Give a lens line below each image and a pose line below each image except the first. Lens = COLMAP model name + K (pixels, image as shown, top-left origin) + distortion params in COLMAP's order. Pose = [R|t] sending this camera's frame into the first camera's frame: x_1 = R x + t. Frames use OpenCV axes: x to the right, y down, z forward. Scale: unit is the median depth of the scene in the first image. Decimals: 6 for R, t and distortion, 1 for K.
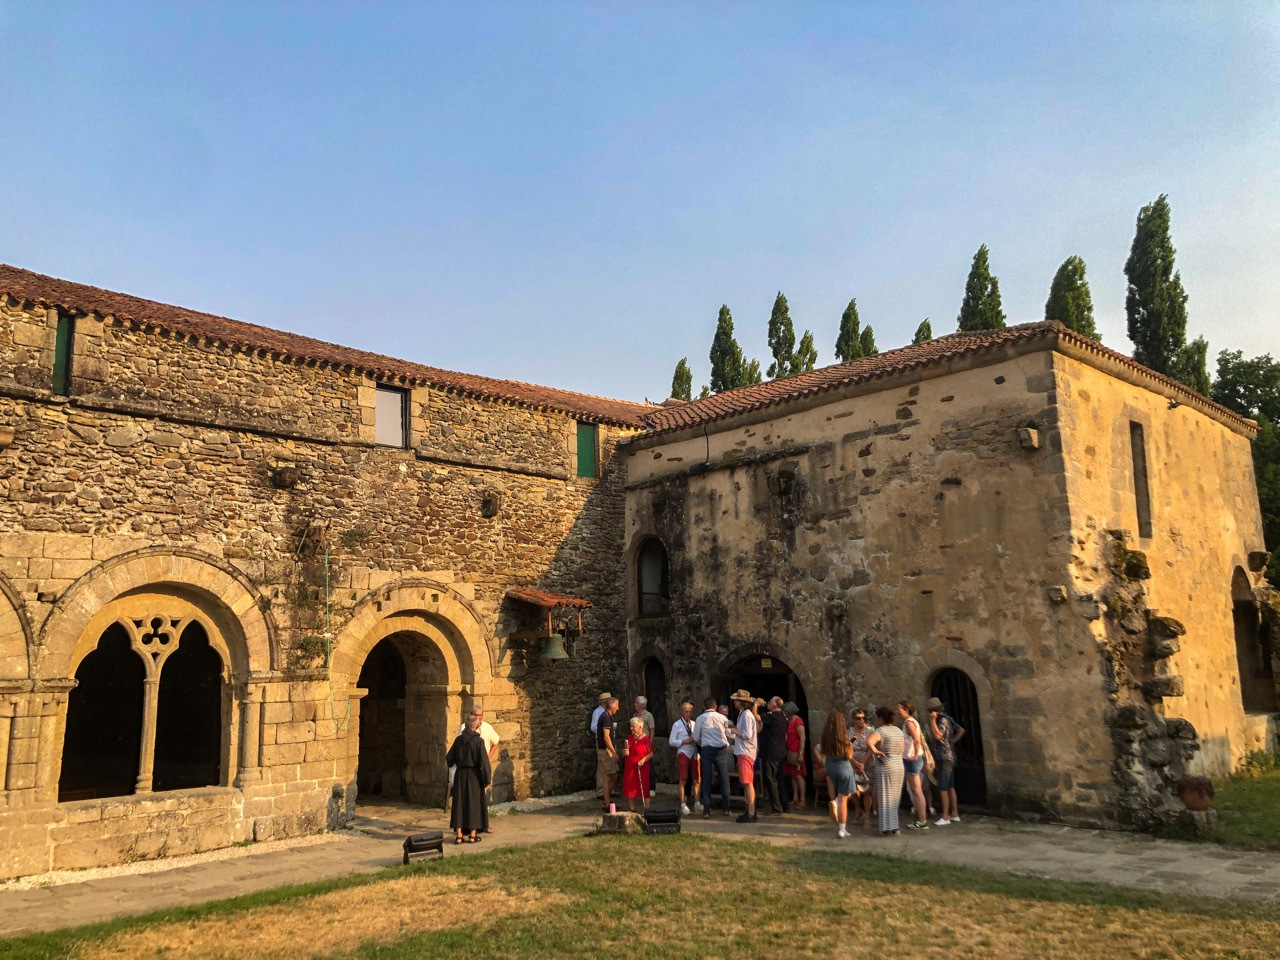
lens RADIAL K [[1044.1, 0, 634.3], [0, 1044.1, 462.8], [0, 0, 1]] dist [0.124174, -0.345023]
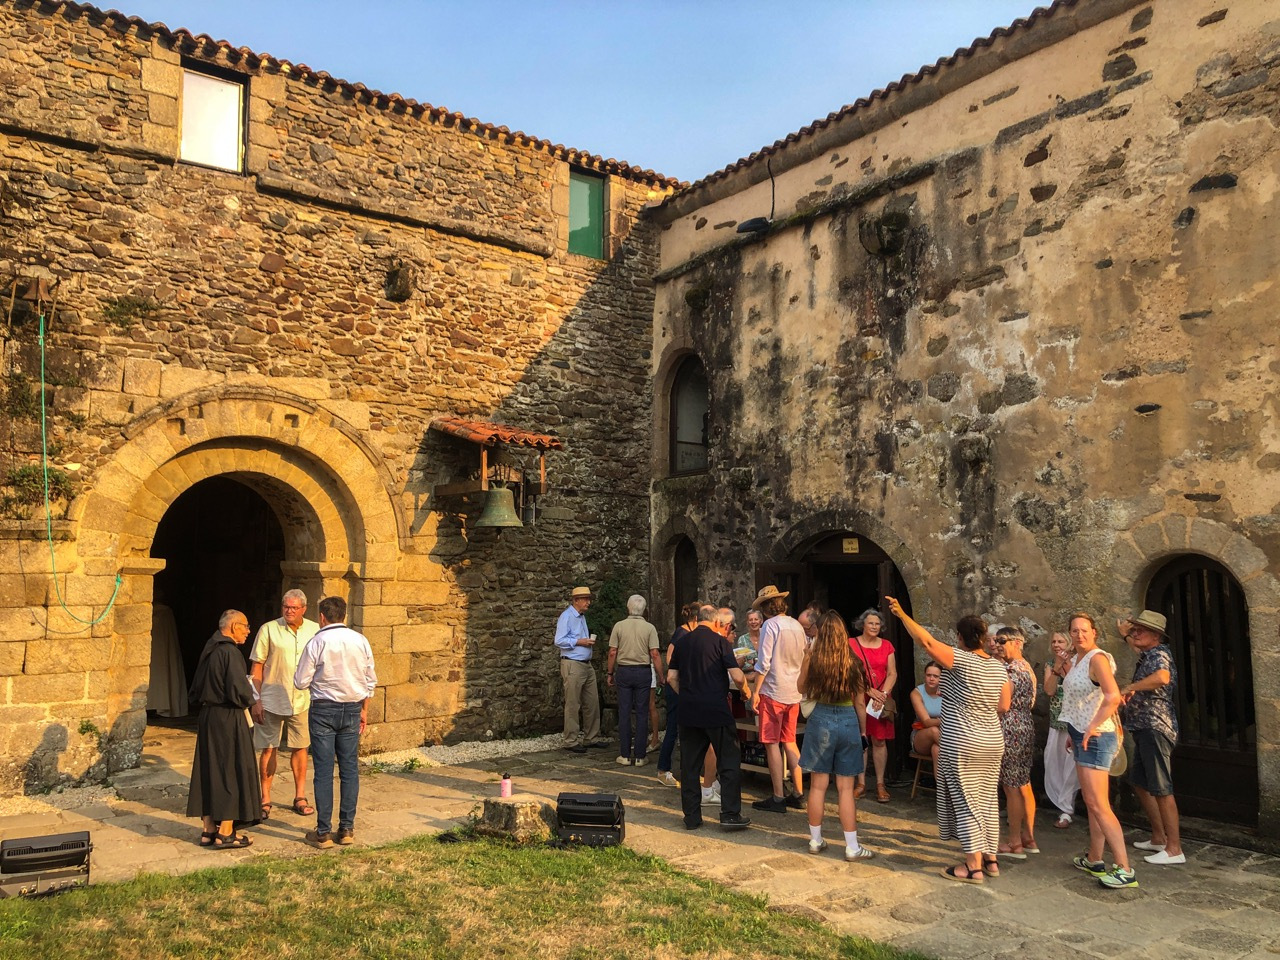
lens RADIAL K [[1041.6, 0, 640.0], [0, 1041.6, 480.0], [0, 0, 1]] dist [0.026911, -0.037337]
pose [[0.985941, 0.019699, -0.165927, 0.114894], [-0.002840, 0.994859, 0.101235, 0.102582], [0.167068, -0.099340, 0.980928, 0.439836]]
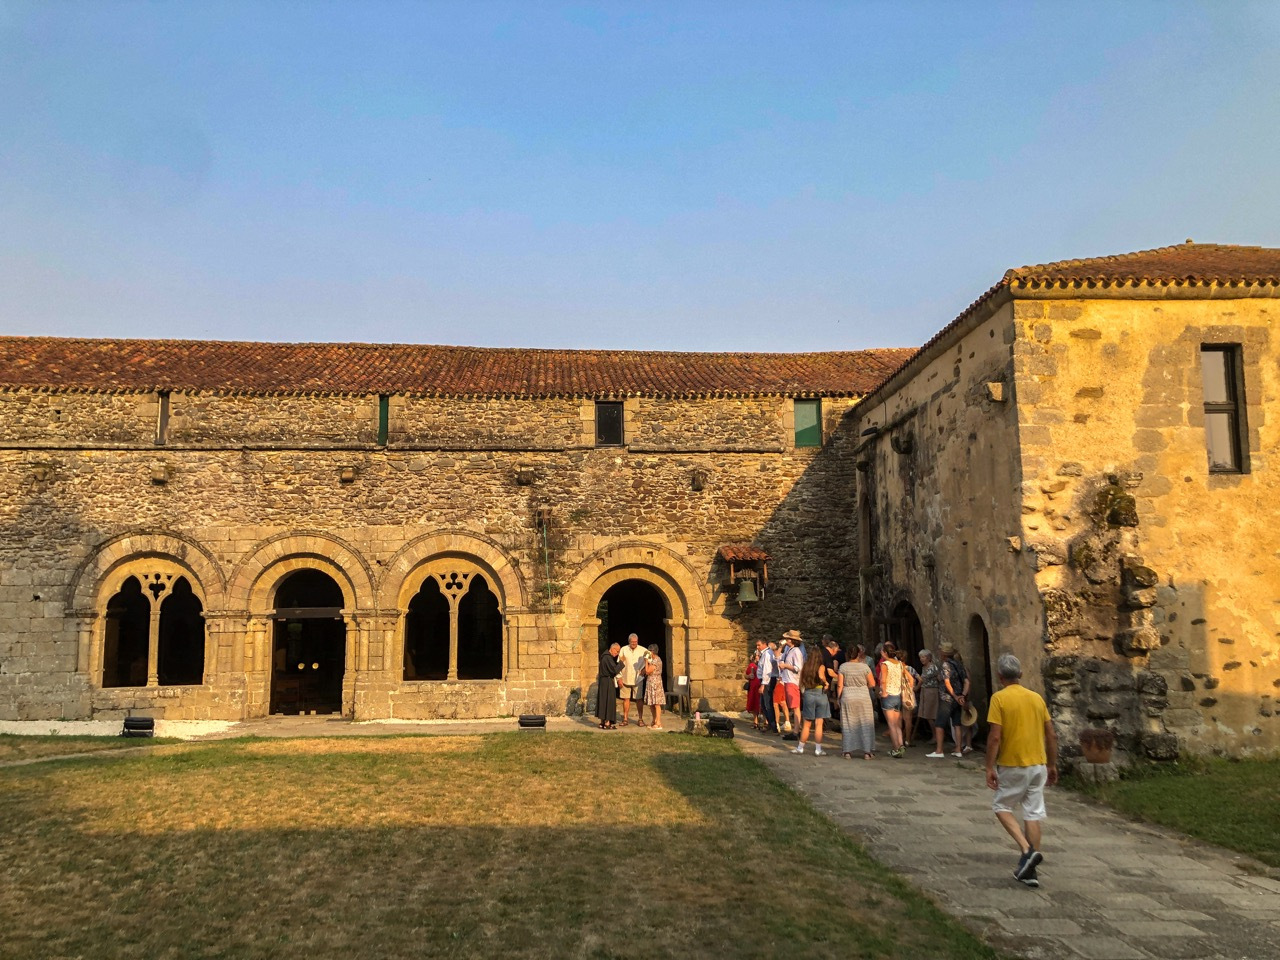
lens RADIAL K [[1044.1, 0, 634.3], [0, 1044.1, 462.8], [0, 0, 1]] dist [0.124174, -0.345023]
pose [[0.734322, -0.076371, -0.674492, 0.717812], [0.116827, 0.993043, 0.014750, -0.009953], [0.668673, -0.089630, 0.738135, 0.012551]]
